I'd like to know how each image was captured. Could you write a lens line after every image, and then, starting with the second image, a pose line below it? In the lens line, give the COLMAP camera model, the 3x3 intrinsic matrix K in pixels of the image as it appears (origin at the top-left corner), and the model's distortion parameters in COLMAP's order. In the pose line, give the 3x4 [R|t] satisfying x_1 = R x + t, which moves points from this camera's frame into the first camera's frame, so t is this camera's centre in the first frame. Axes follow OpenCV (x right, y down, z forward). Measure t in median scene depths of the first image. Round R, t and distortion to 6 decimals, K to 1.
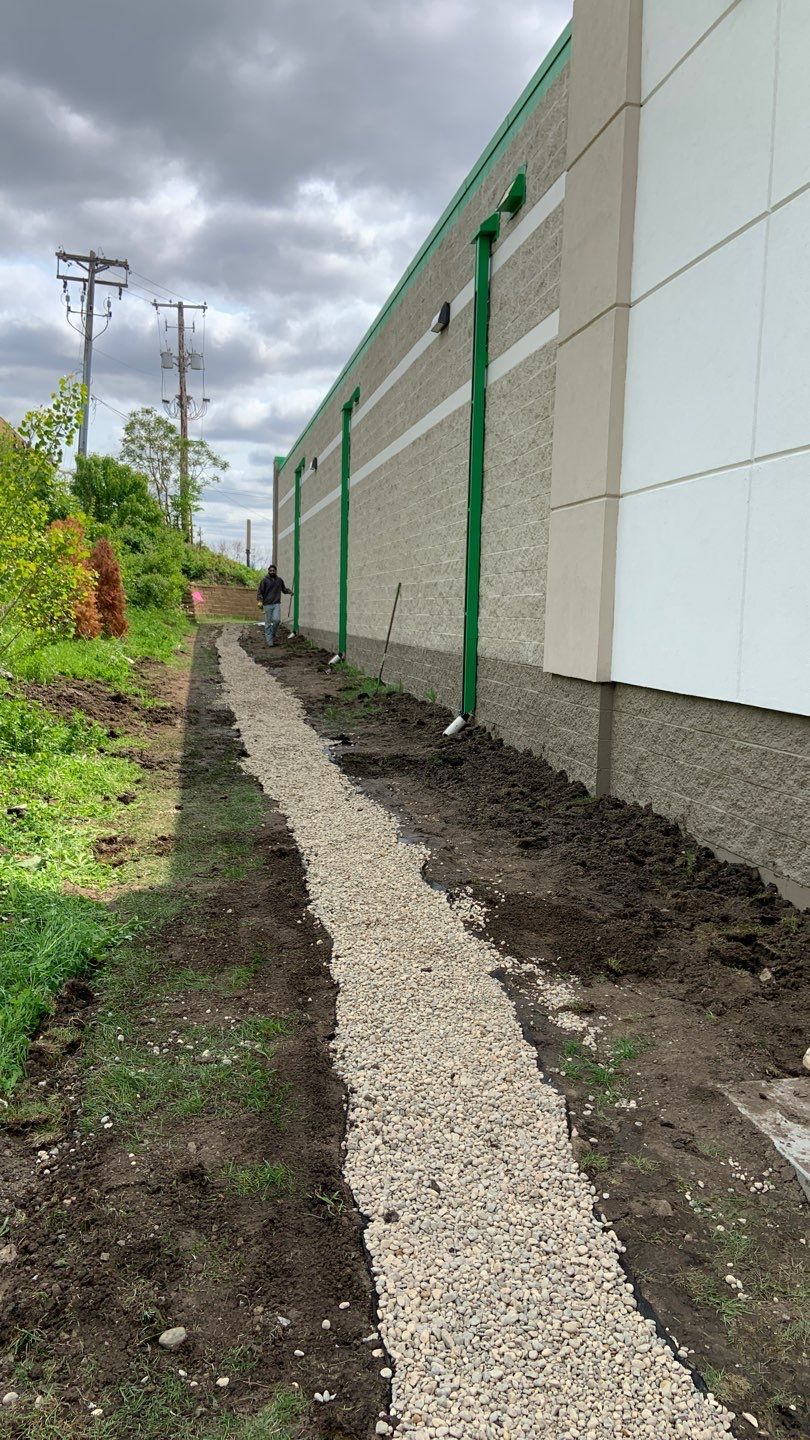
lens RADIAL K [[1075.8, 0, 447.1], [0, 1075.8, 737.2], [0, 0, 1]] dist [-0.004000, -0.005171]
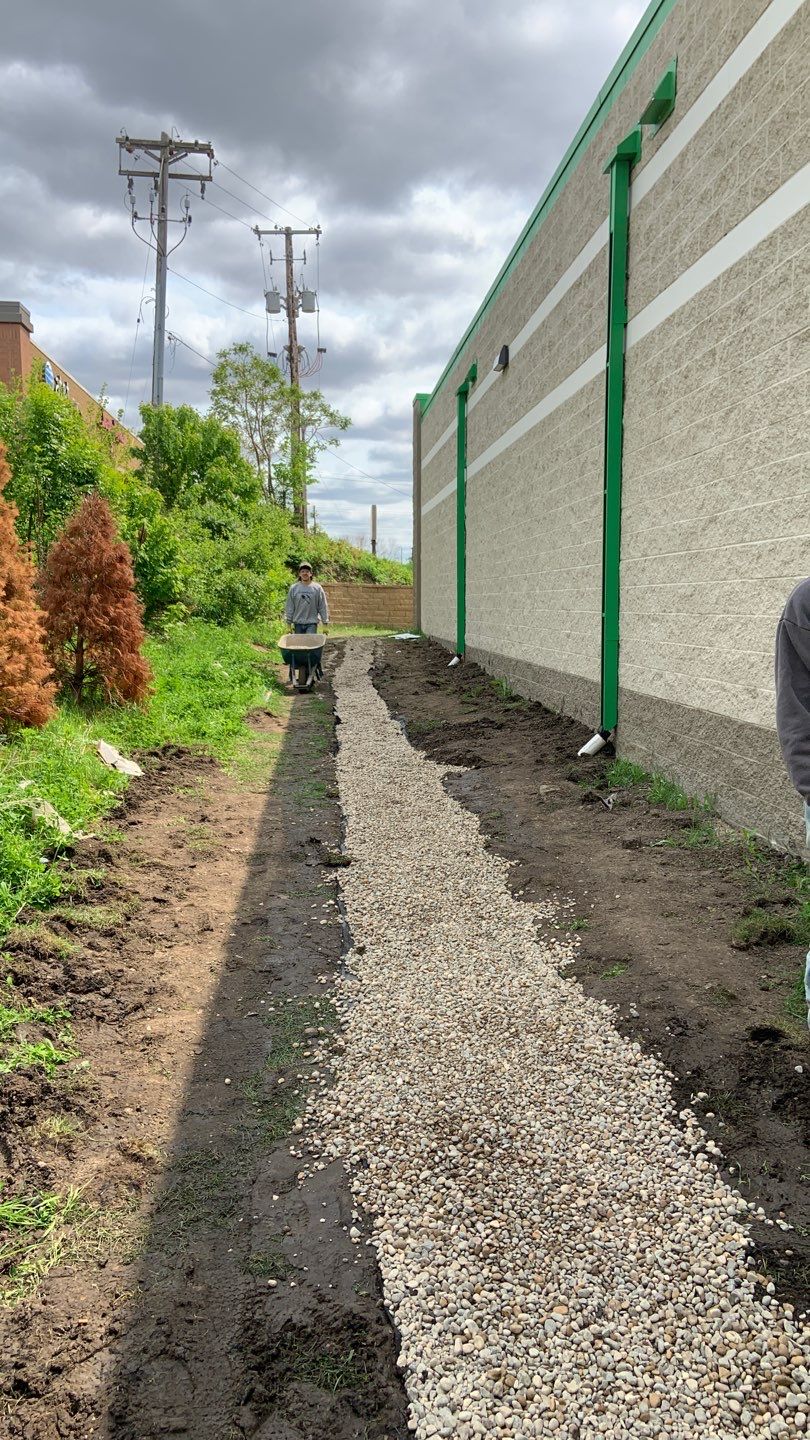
lens RADIAL K [[1070.2, 0, 406.4], [0, 1070.2, 699.8], [0, 0, 1]] dist [0.133414, -0.165740]
pose [[0.988487, -0.016574, -0.150395, -0.059284], [0.012707, 0.999564, -0.026637, -0.041963], [0.150771, 0.024419, 0.988267, 0.289172]]
